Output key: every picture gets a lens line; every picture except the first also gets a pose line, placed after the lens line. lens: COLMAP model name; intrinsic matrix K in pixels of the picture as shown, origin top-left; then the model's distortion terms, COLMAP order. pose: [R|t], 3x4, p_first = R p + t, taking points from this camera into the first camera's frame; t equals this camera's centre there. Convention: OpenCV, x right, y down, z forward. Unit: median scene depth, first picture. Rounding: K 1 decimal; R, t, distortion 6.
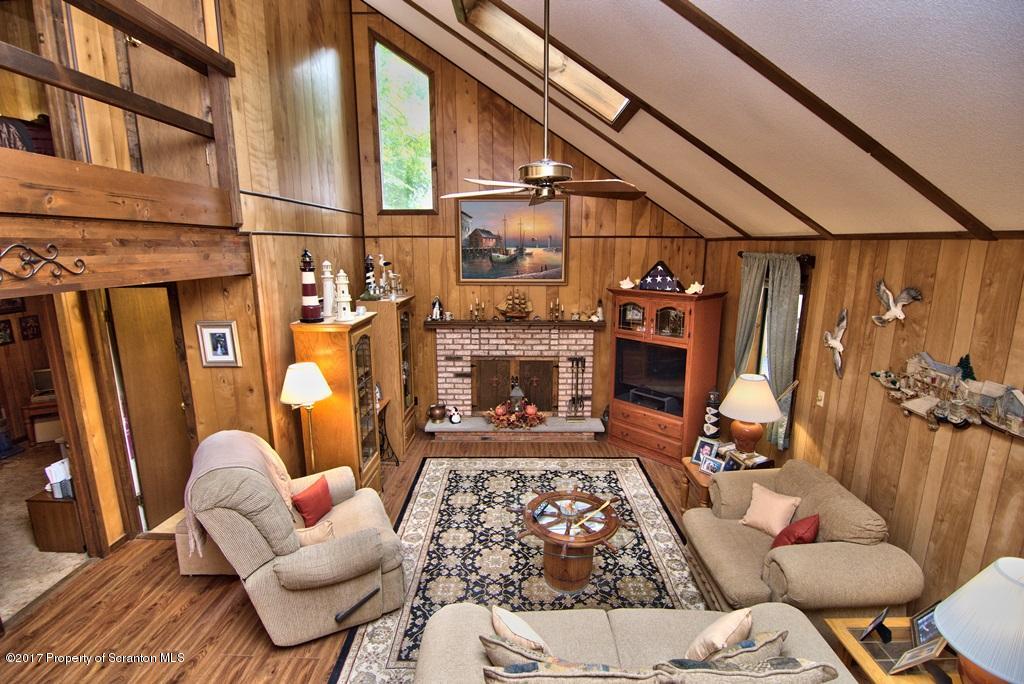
lens RADIAL K [[490.7, 0, 511.7], [0, 490.7, 347.5], [0, 0, 1]] dist [-0.001182, -0.012624]
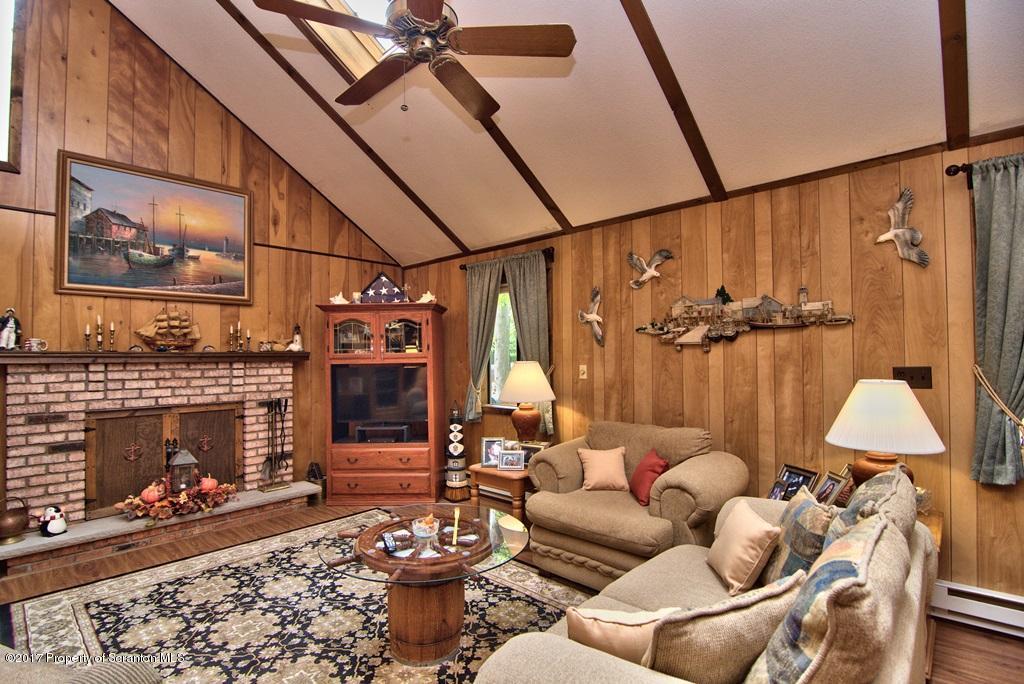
lens RADIAL K [[490.7, 0, 511.7], [0, 490.7, 347.5], [0, 0, 1]] dist [-0.001182, -0.012624]
pose [[0.672918, 0.007564, 0.739679, -0.182806], [0.162563, 0.973990, -0.157850, 0.125254], [-0.721634, 0.226464, 0.654186, 0.244368]]
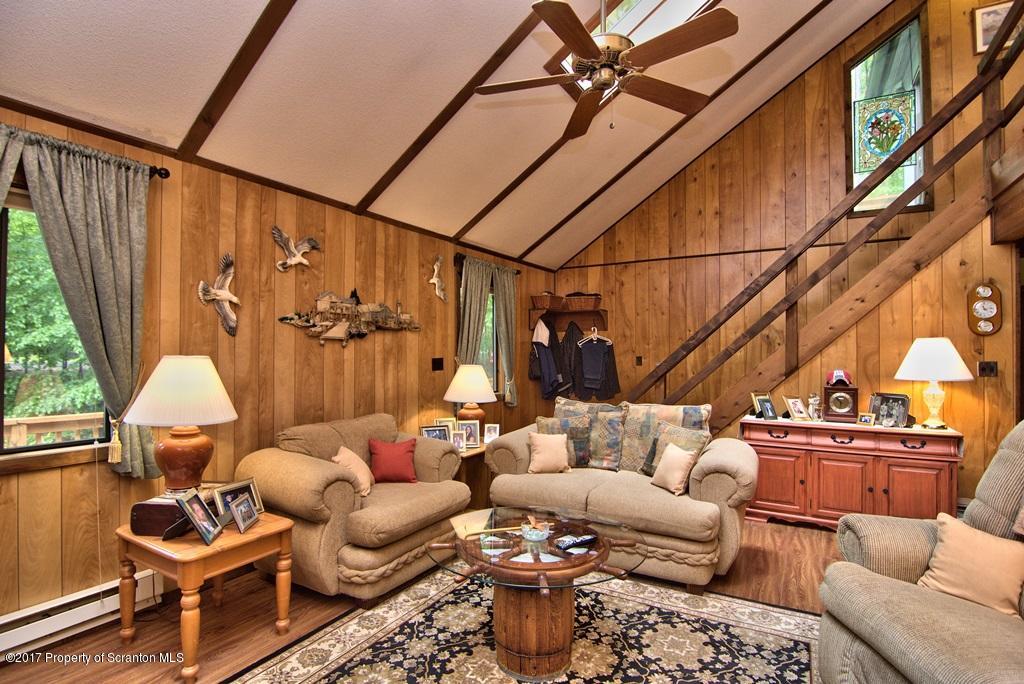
lens RADIAL K [[510.5, 0, 511.0], [0, 510.5, 347.2], [0, 0, 1]] dist [-0.000506, -0.000142]
pose [[-0.874419, 0.003030, 0.485163, -0.105374], [0.097838, 0.980539, 0.170211, -0.012261], [-0.475205, 0.196303, -0.857698, 0.912193]]
